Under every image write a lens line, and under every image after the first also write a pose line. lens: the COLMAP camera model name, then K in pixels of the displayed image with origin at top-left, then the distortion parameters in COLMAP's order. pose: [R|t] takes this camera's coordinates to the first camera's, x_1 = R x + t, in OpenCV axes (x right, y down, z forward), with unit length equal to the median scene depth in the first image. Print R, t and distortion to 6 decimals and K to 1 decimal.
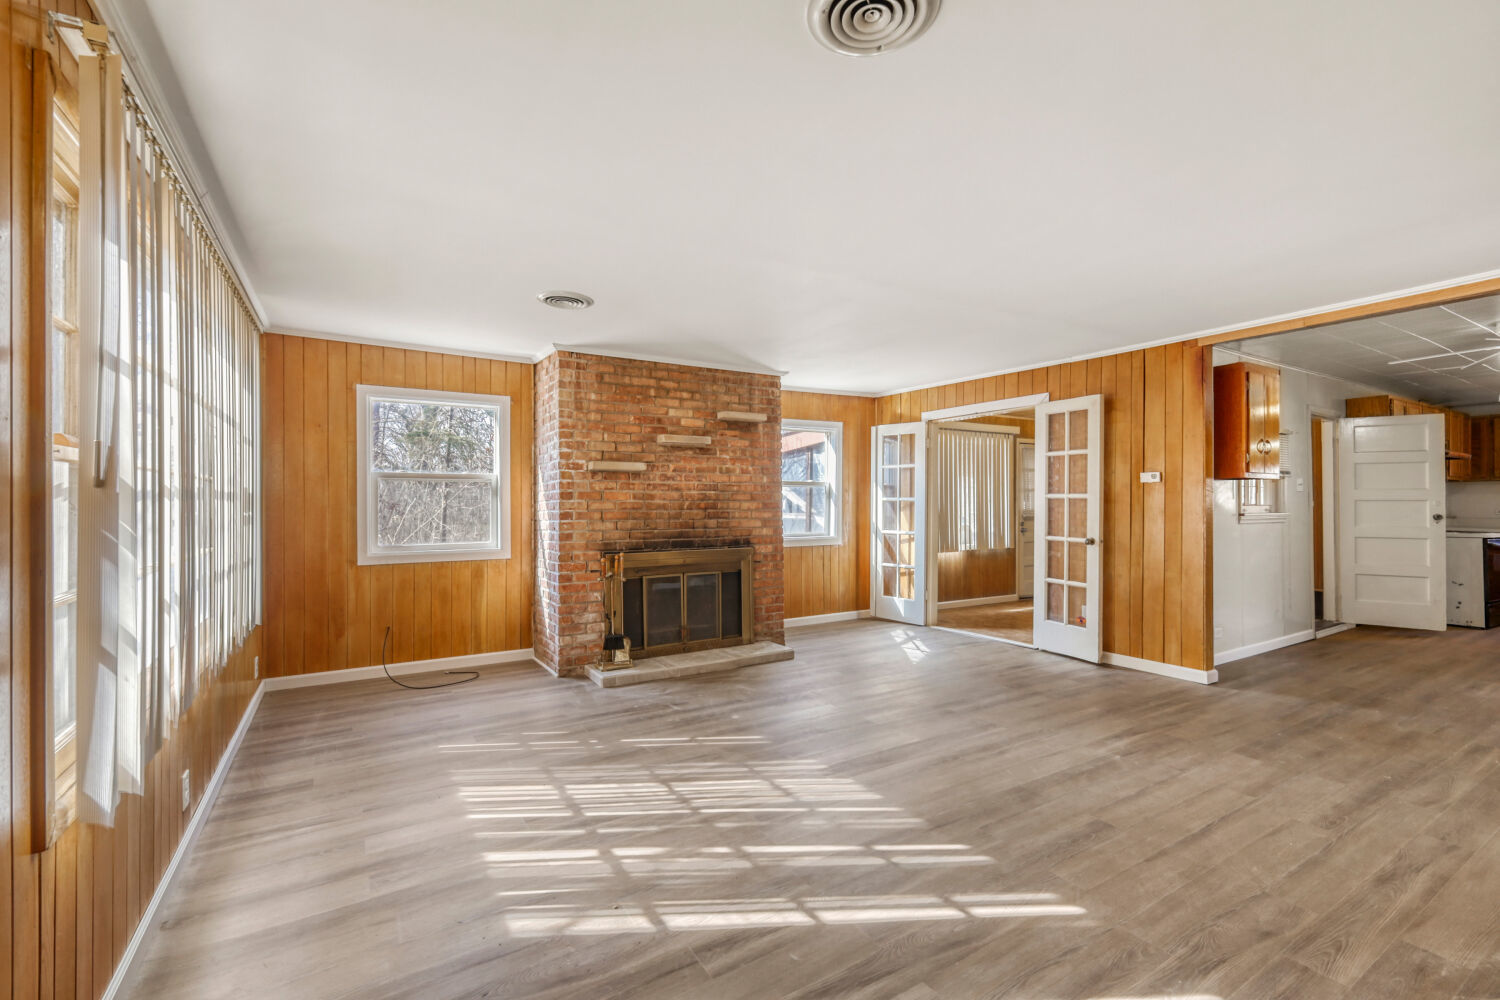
lens RADIAL K [[646.0, 0, 791.0], [0, 646.0, 503.6], [0, 0, 1]] dist [0.004647, 0.001693]
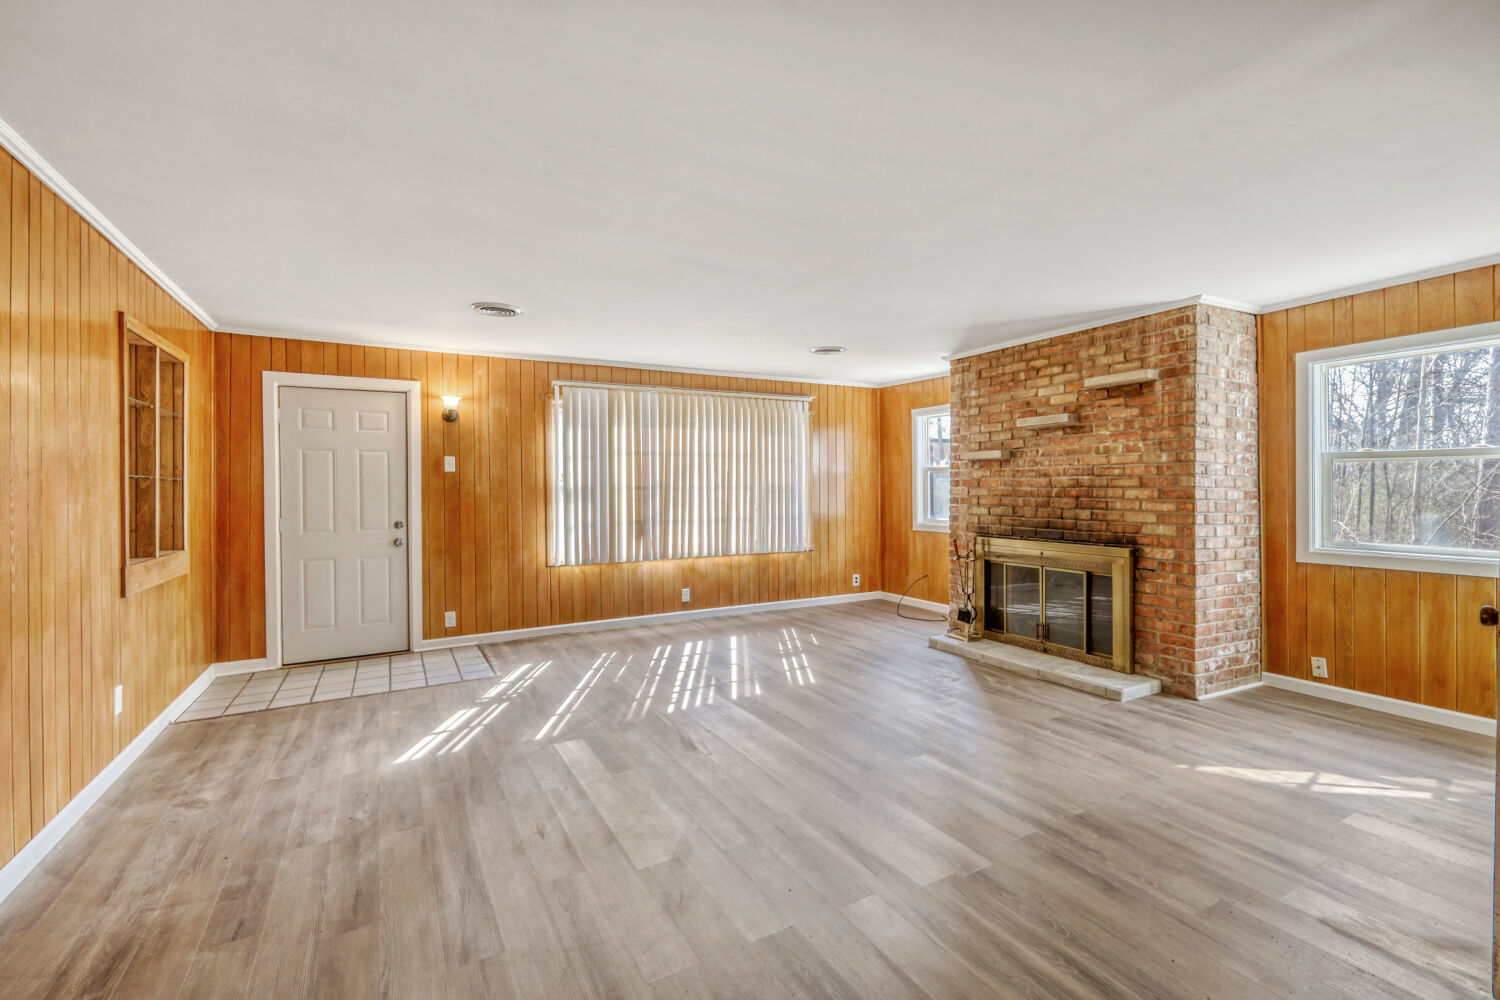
lens RADIAL K [[646.0, 0, 720.4], [0, 646.0, 504.5], [0, 0, 1]] dist [0.004647, 0.001693]
pose [[-0.087509, 0.029773, -0.995719, 0.780386], [0.003007, 0.999557, 0.029623, -0.009019], [0.996159, -0.000402, -0.087560, 0.616798]]
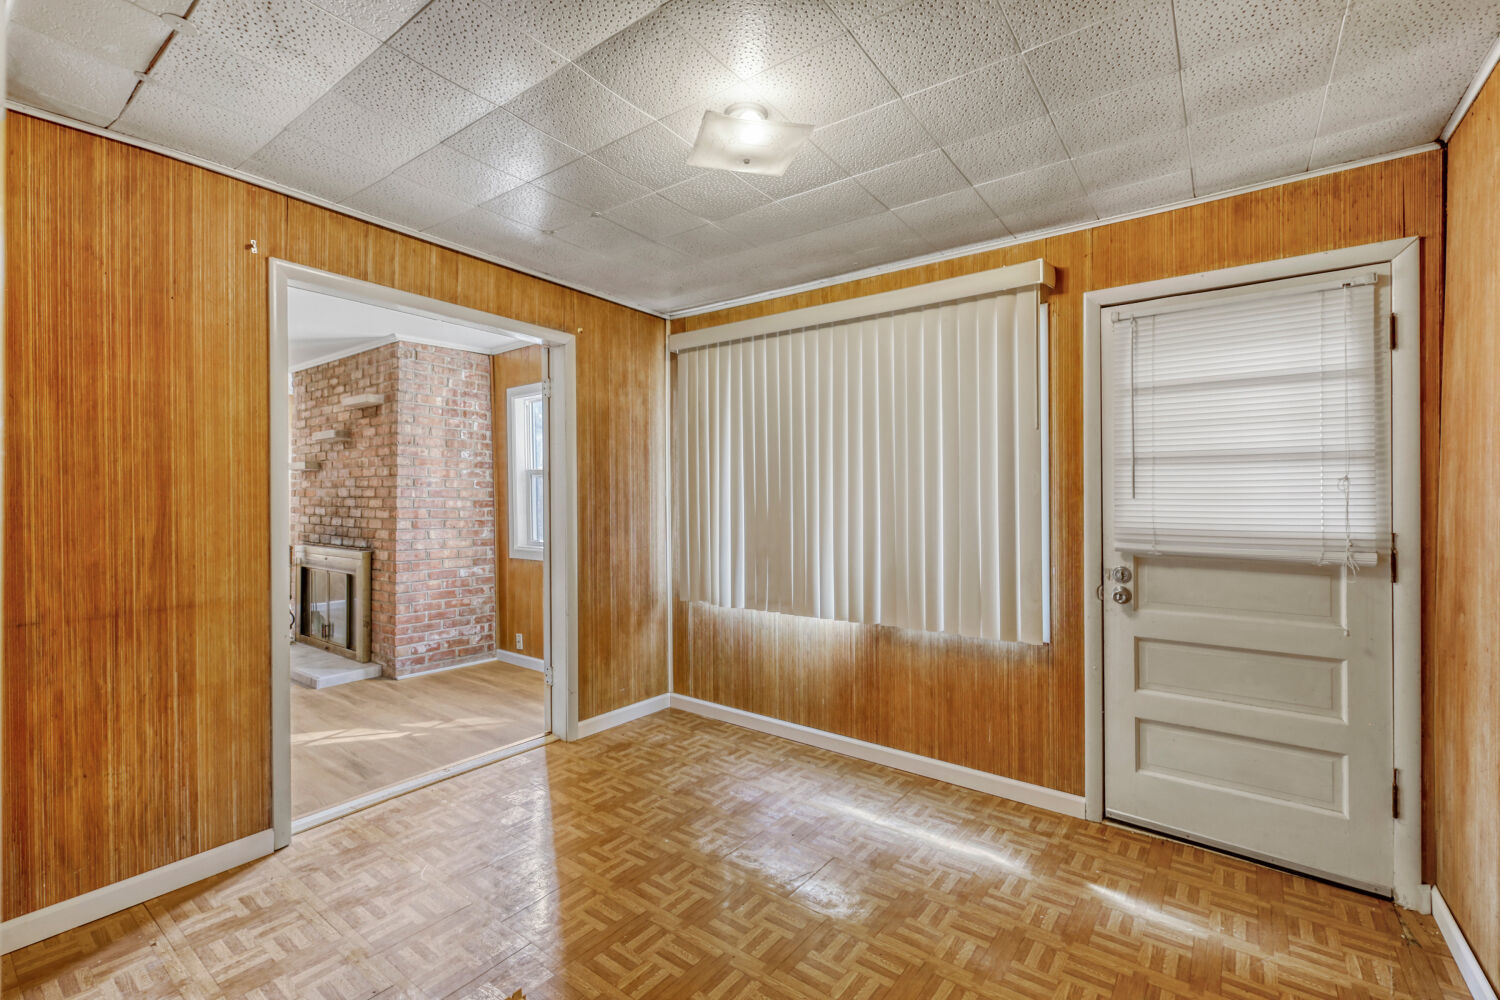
lens RADIAL K [[646.0, 0, 713.3], [0, 646.0, 507.3], [0, 0, 1]] dist [0.004647, 0.001693]
pose [[0.338534, 0.015650, -0.940824, 0.950692], [-0.000207, 0.999863, 0.016557, -0.005683], [0.940954, -0.005410, 0.338490, 1.201587]]
